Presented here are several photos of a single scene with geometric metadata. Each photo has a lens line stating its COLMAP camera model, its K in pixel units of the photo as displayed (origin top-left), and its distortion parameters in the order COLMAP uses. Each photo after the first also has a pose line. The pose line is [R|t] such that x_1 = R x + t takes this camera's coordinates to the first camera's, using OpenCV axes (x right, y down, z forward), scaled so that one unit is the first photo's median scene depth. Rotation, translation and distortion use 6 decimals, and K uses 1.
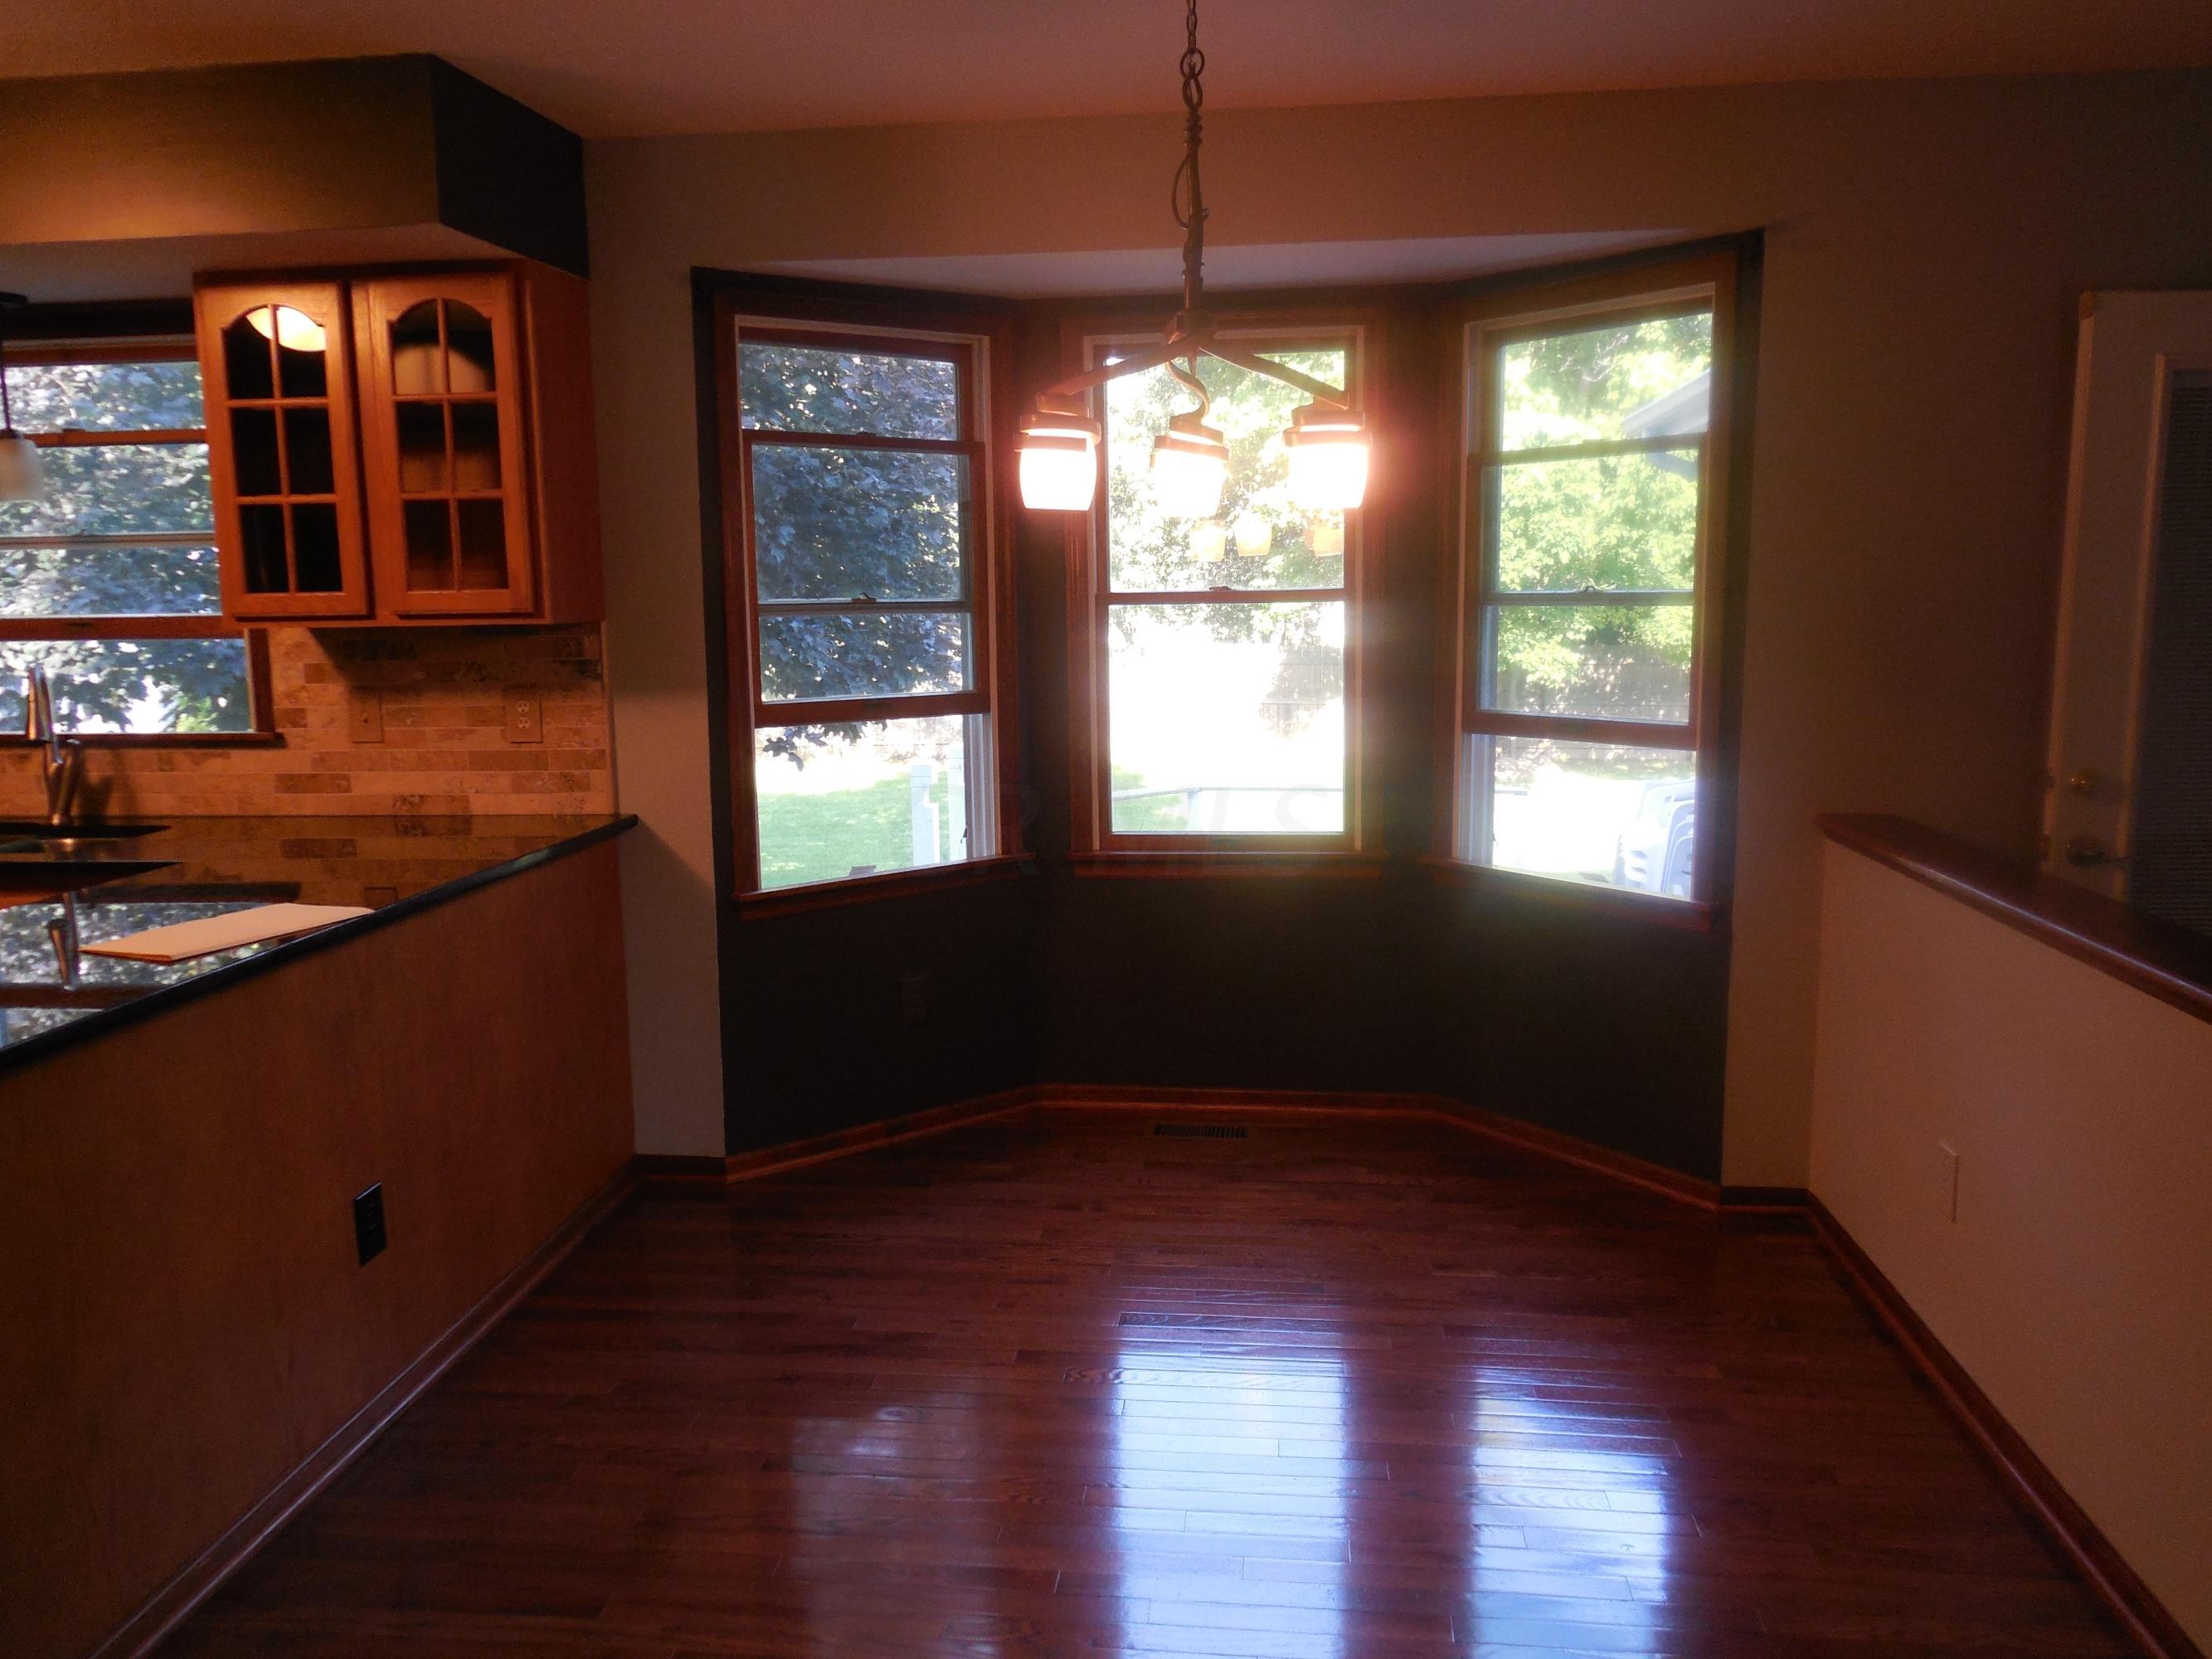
lens RADIAL K [[1651.1, 0, 1091.4], [0, 1651.1, 835.9], [0, 0, 1]] dist [-0.009232, 0.005717]
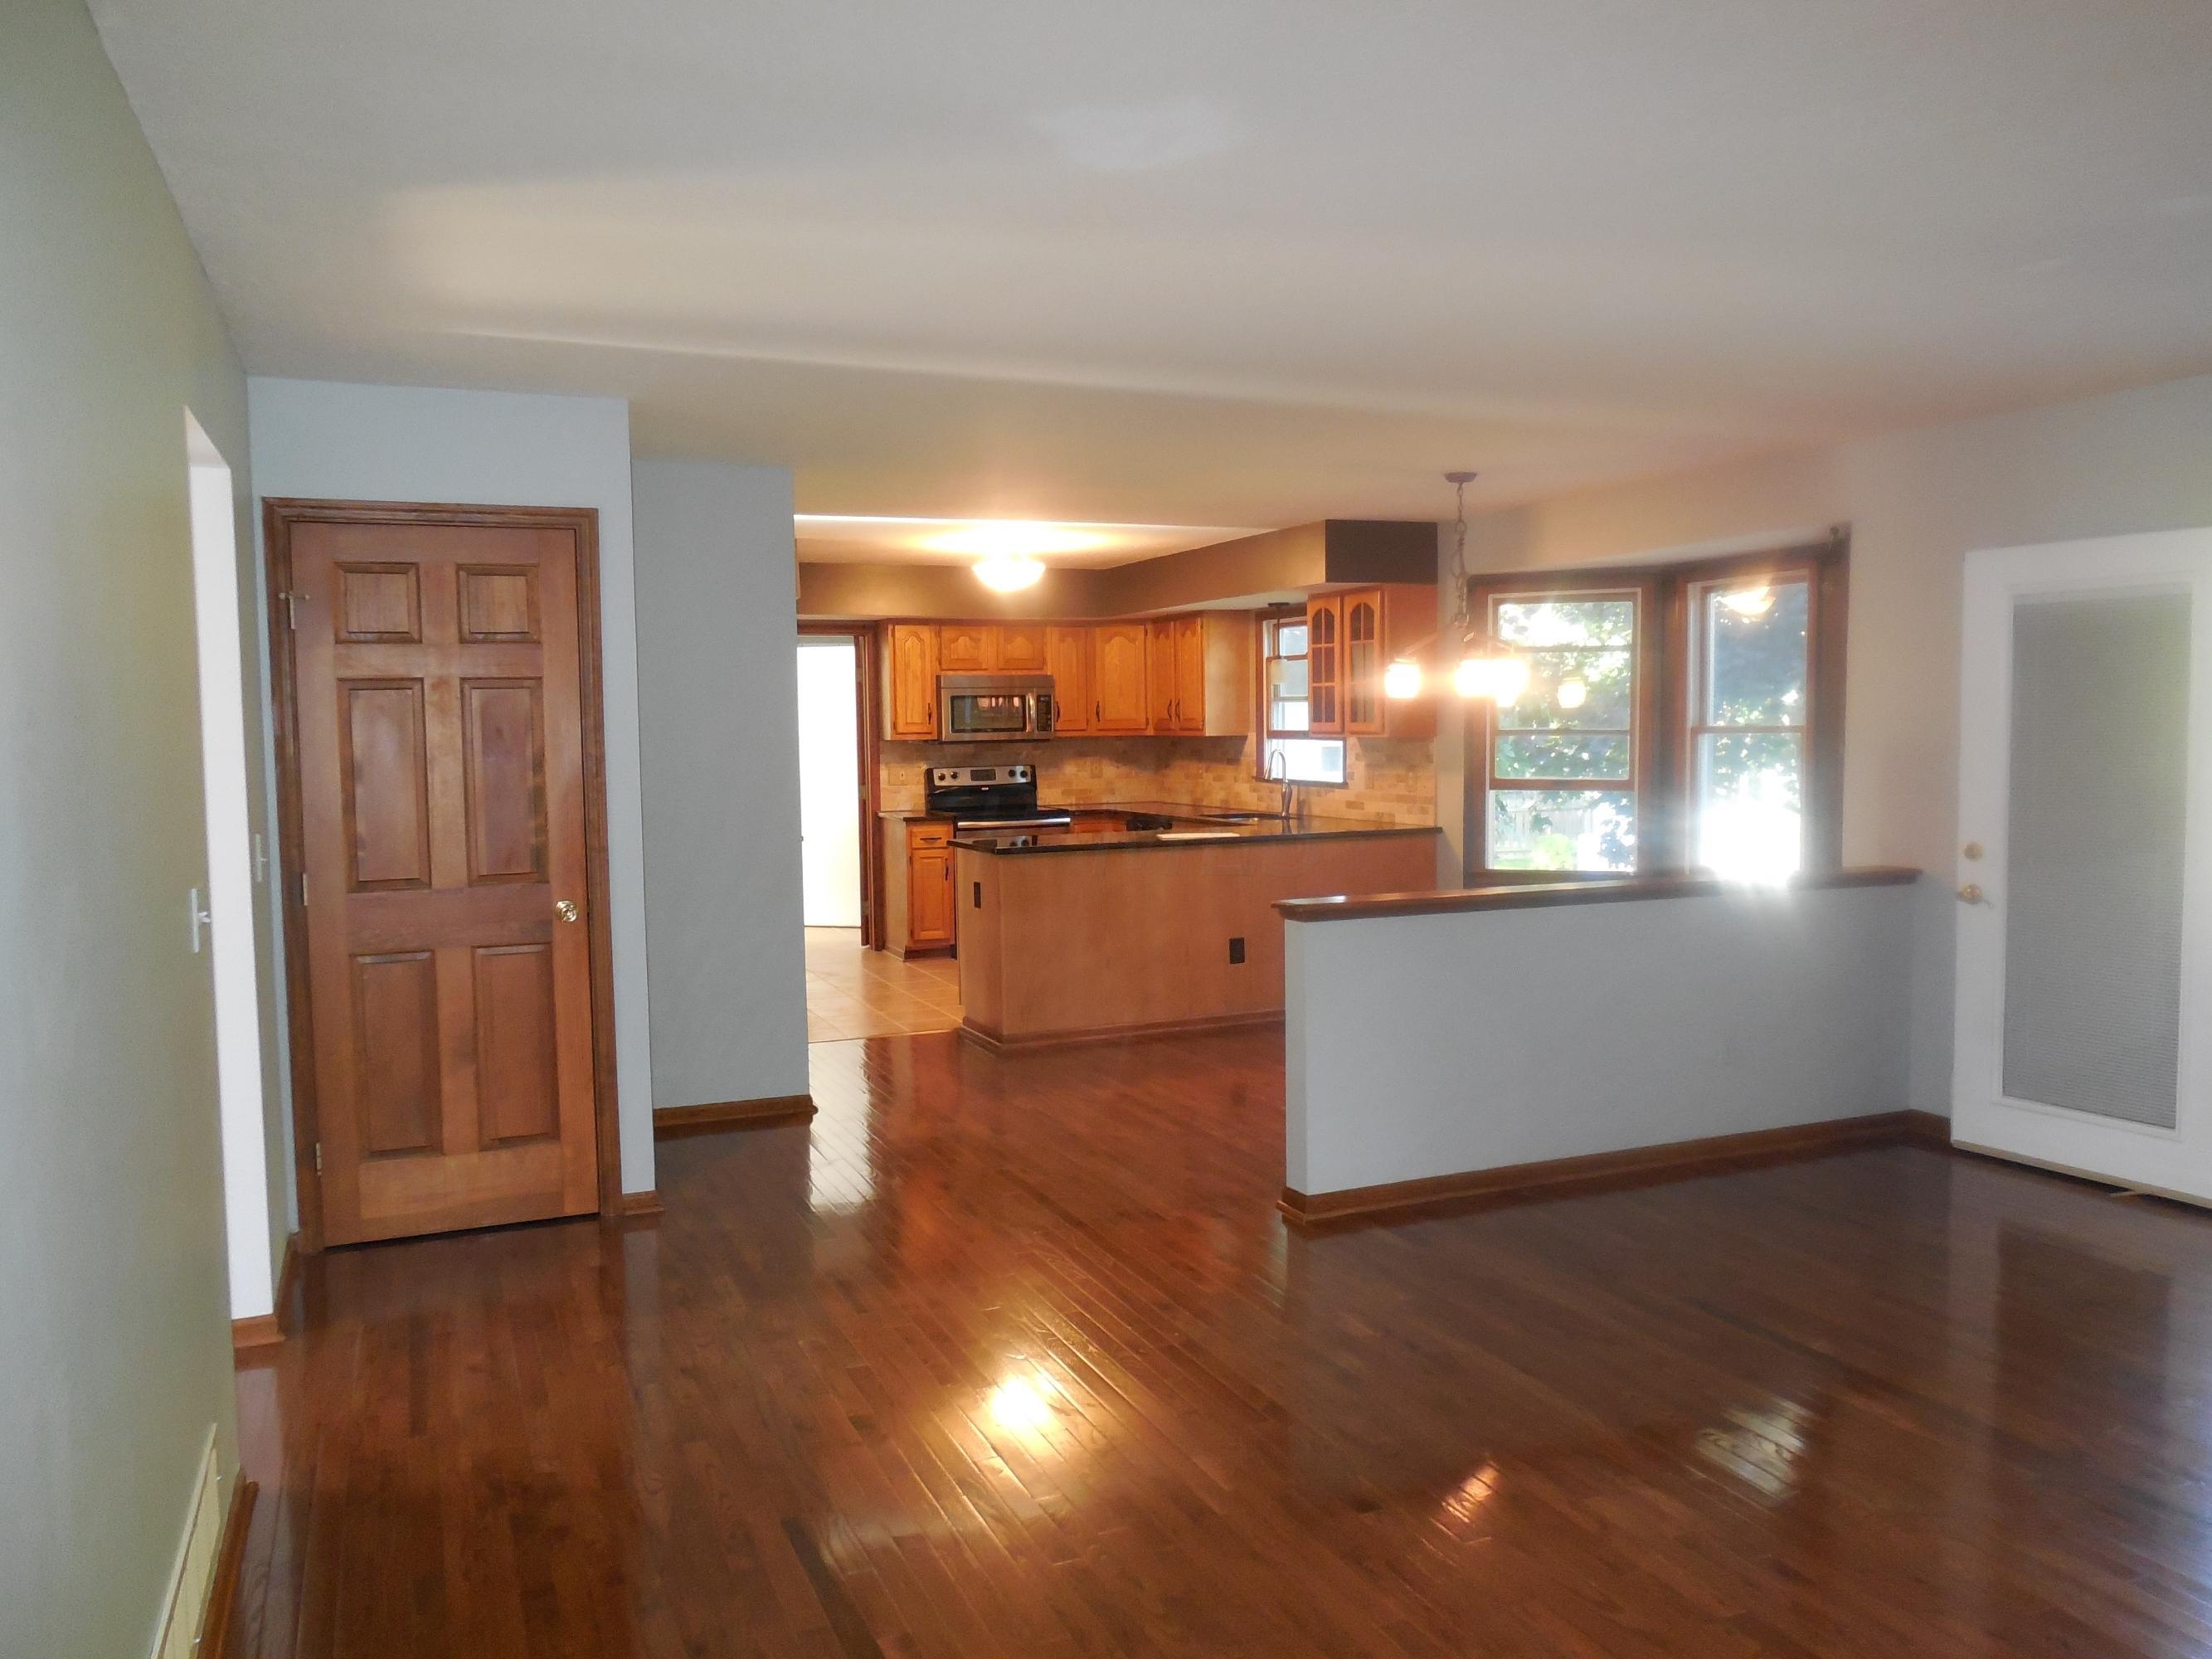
lens RADIAL K [[1651.1, 0, 1105.5], [0, 1651.1, 824.6], [0, 0, 1]] dist [-0.009232, 0.005717]
pose [[0.505853, 0.069328, -0.859829, 1.317833], [-0.134378, 0.990930, 0.000842, 0.039278], [0.852089, 0.115116, 0.510581, -0.450865]]
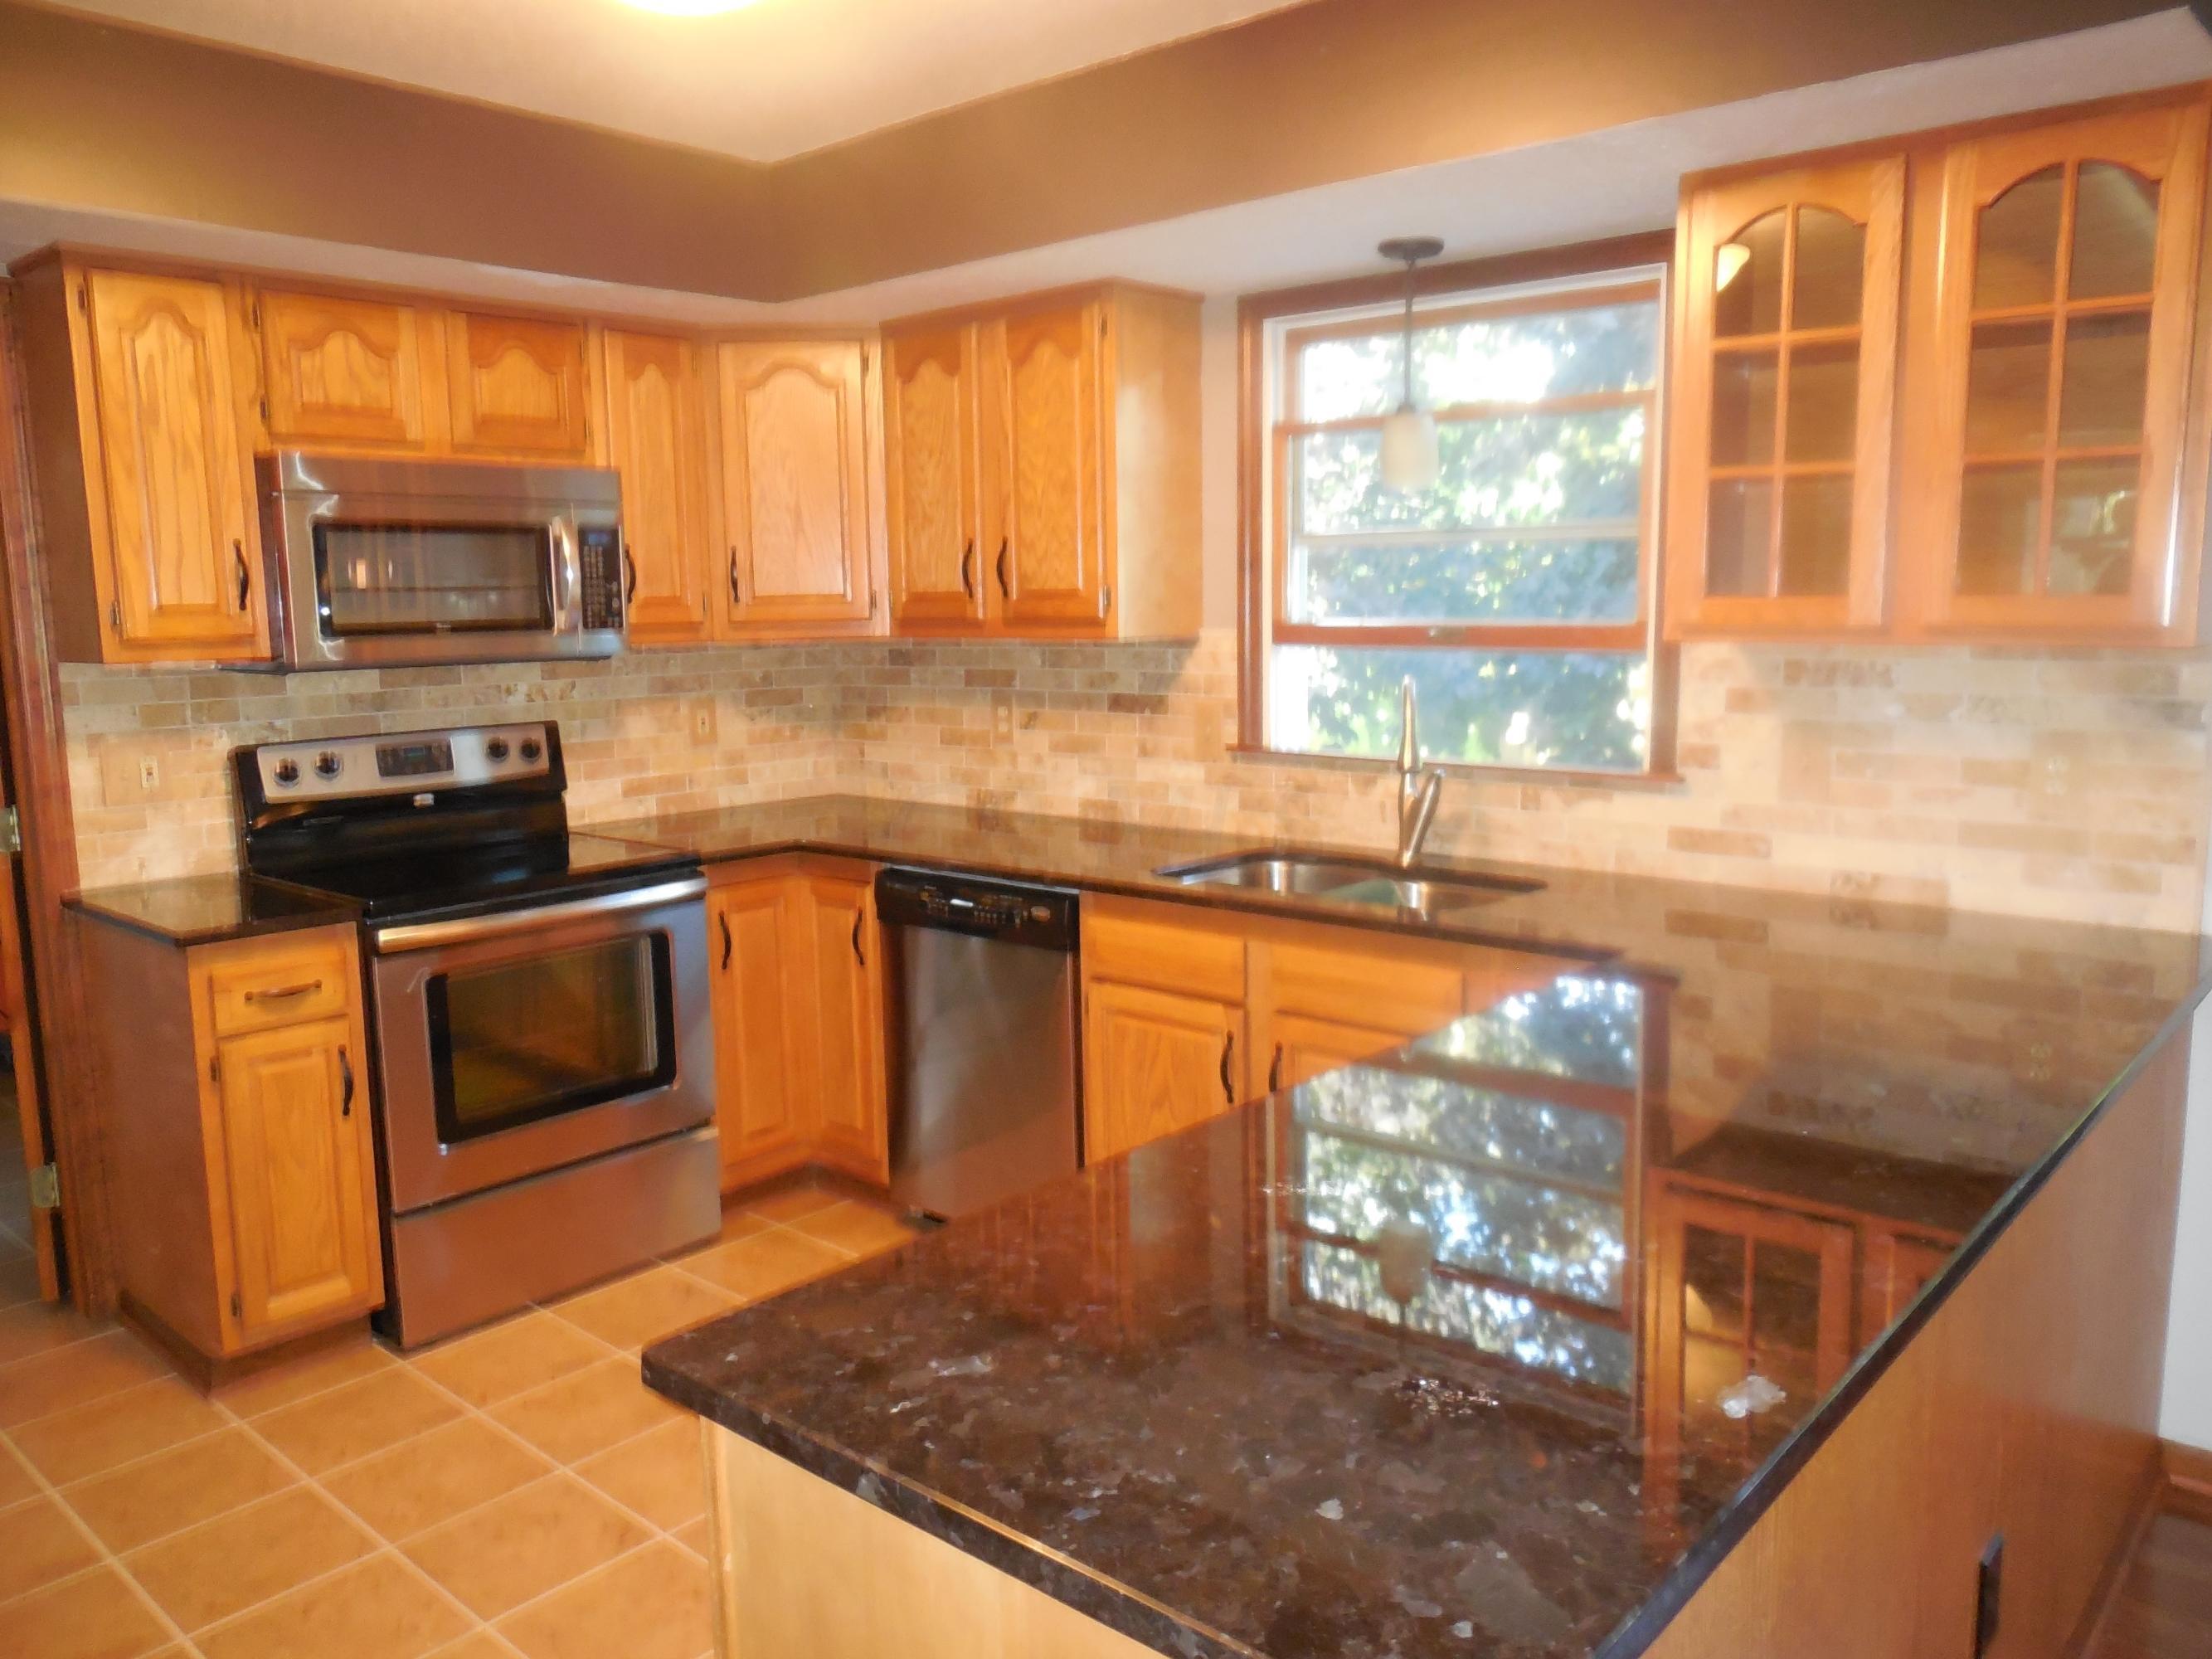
lens RADIAL K [[1651.1, 0, 1105.8], [0, 1651.1, 822.0], [0, 0, 1]] dist [-0.009232, 0.005717]
pose [[0.819350, 0.085186, -0.566930, -0.274274], [-0.091648, 0.995644, 0.017150, -0.029046], [0.565921, 0.037906, 0.823587, 0.208032]]
